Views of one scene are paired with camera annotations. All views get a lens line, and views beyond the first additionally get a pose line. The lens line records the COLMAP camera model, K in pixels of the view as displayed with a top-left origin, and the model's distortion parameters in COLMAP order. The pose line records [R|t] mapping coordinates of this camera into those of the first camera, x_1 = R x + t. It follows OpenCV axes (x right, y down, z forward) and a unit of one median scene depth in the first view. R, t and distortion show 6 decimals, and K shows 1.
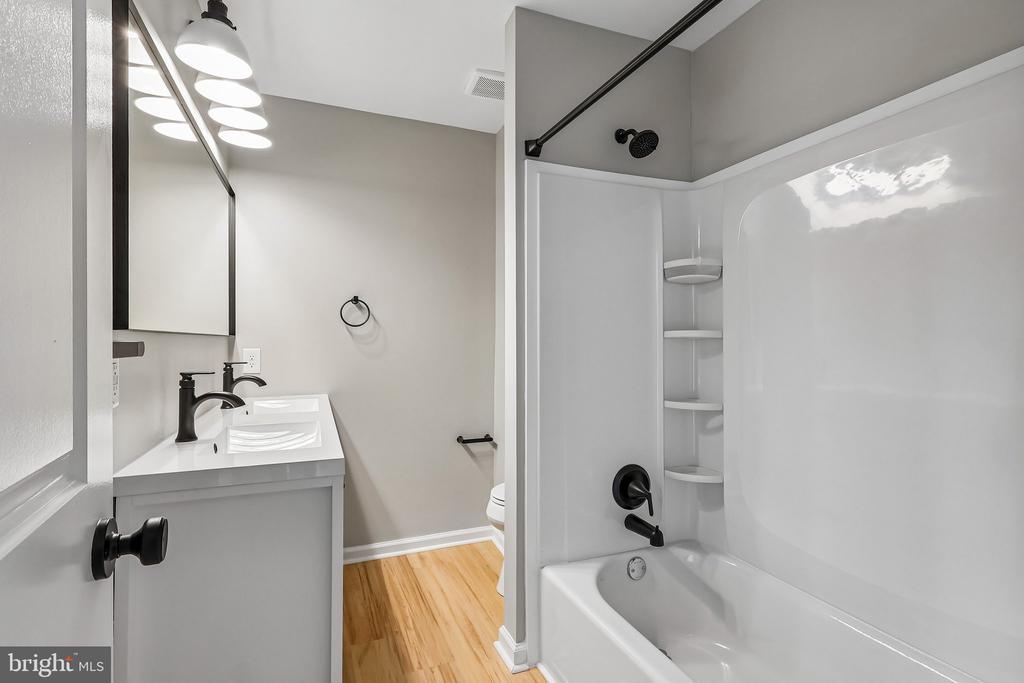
lens RADIAL K [[480.4, 0, 508.2], [0, 480.4, 333.9], [0, 0, 1]] dist [0.000752, 0.001395]
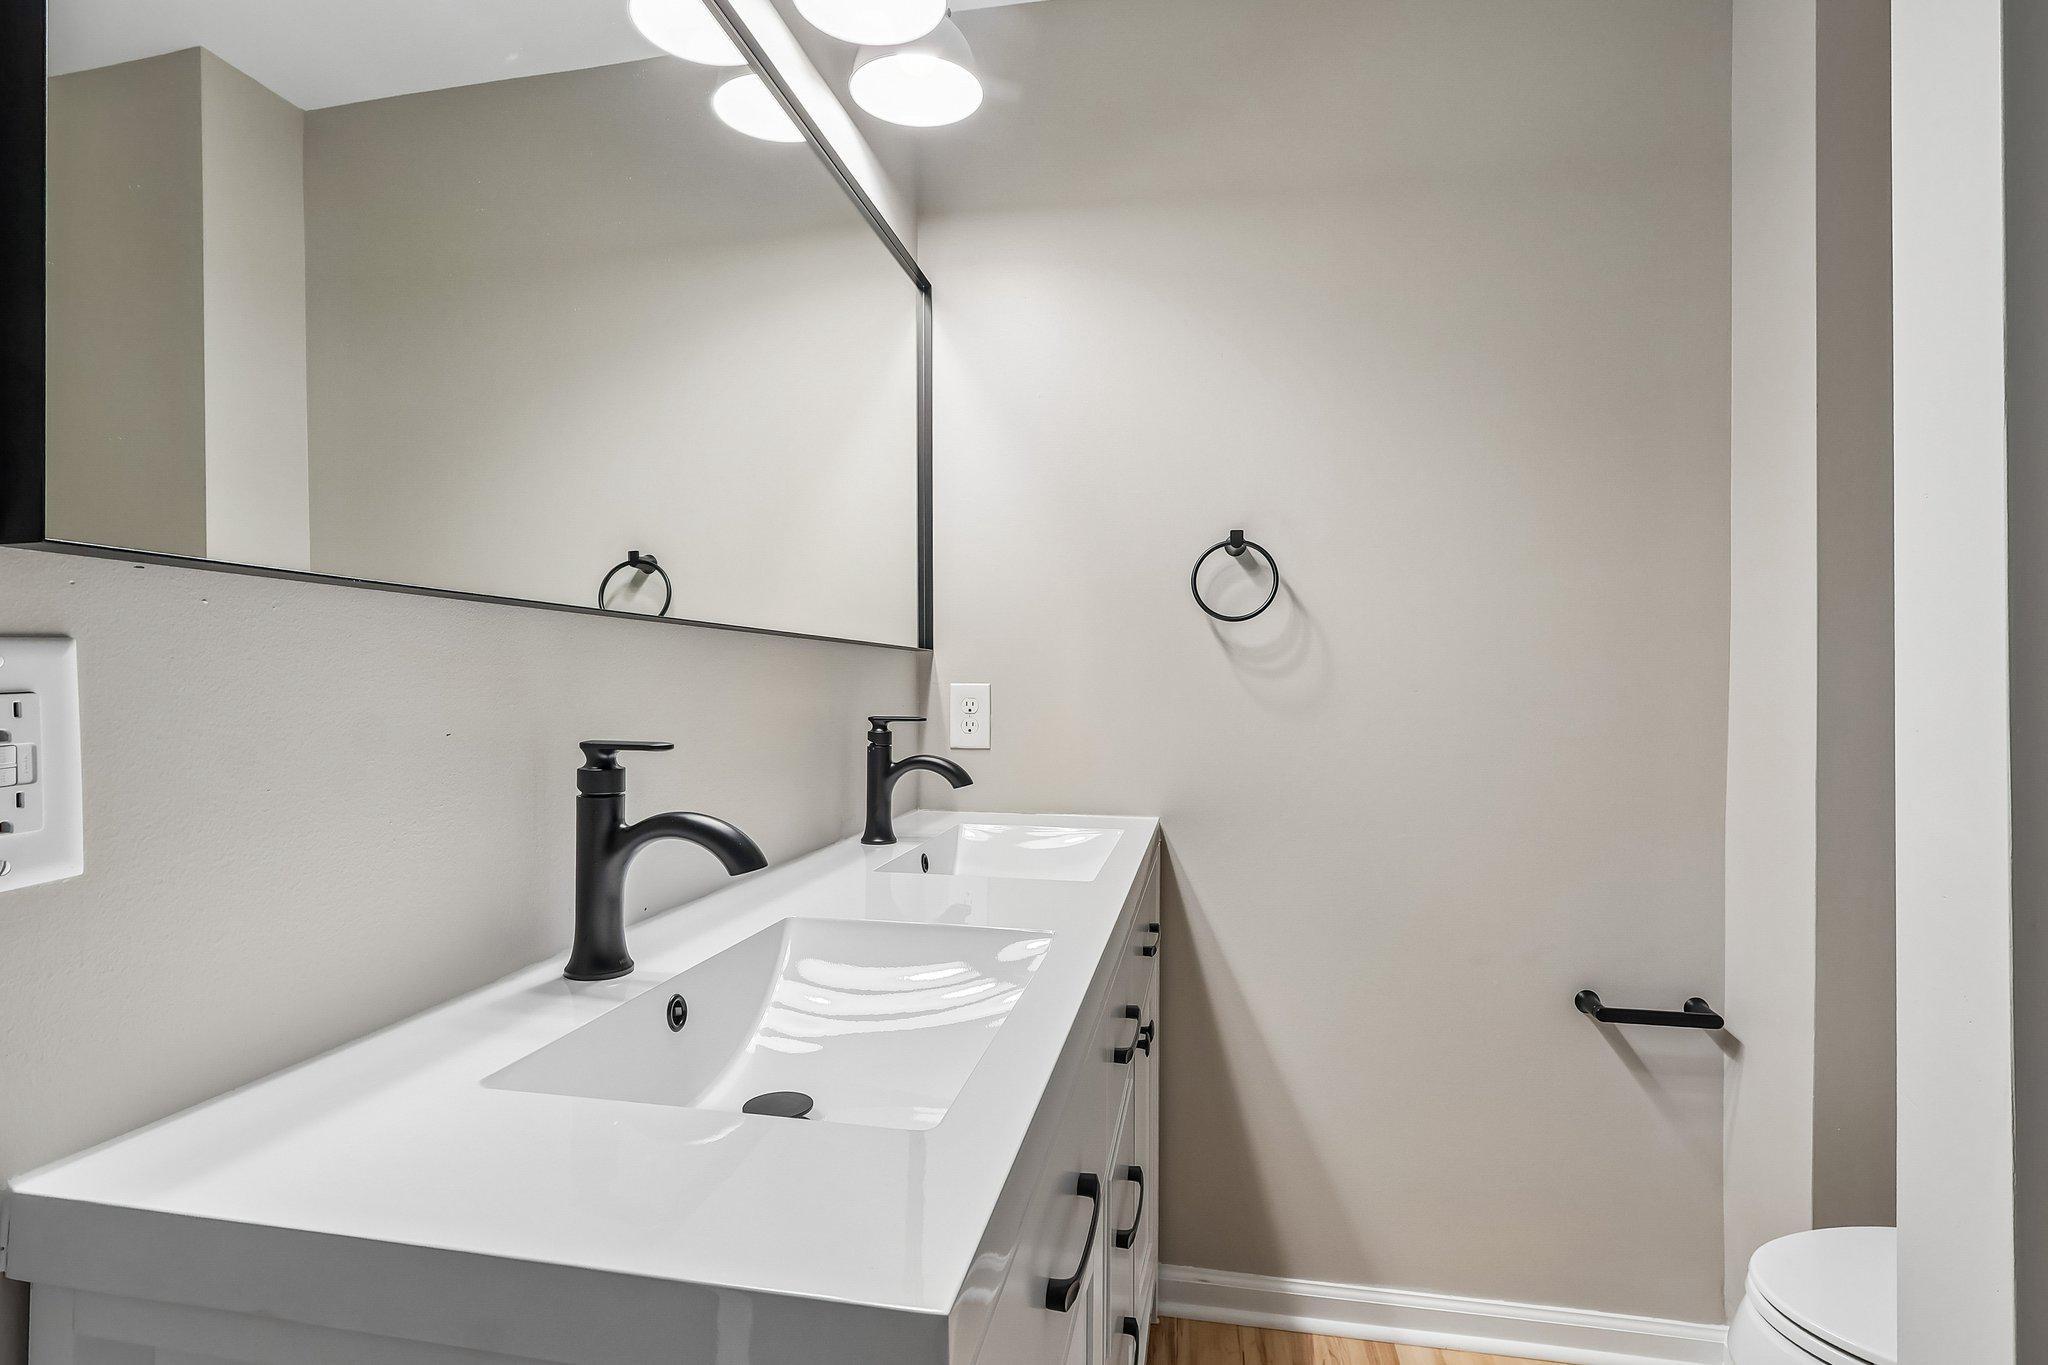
lens RADIAL K [[992.7, 0, 1003.3], [0, 992.7, 668.3], [0, 0, 1]] dist [-0.000131, 0.000435]
pose [[0.832728, -0.000282, -0.553683, -0.069556], [-0.001665, 0.999994, -0.003013, 0.019552], [0.553680, 0.003431, 0.832722, 0.333136]]
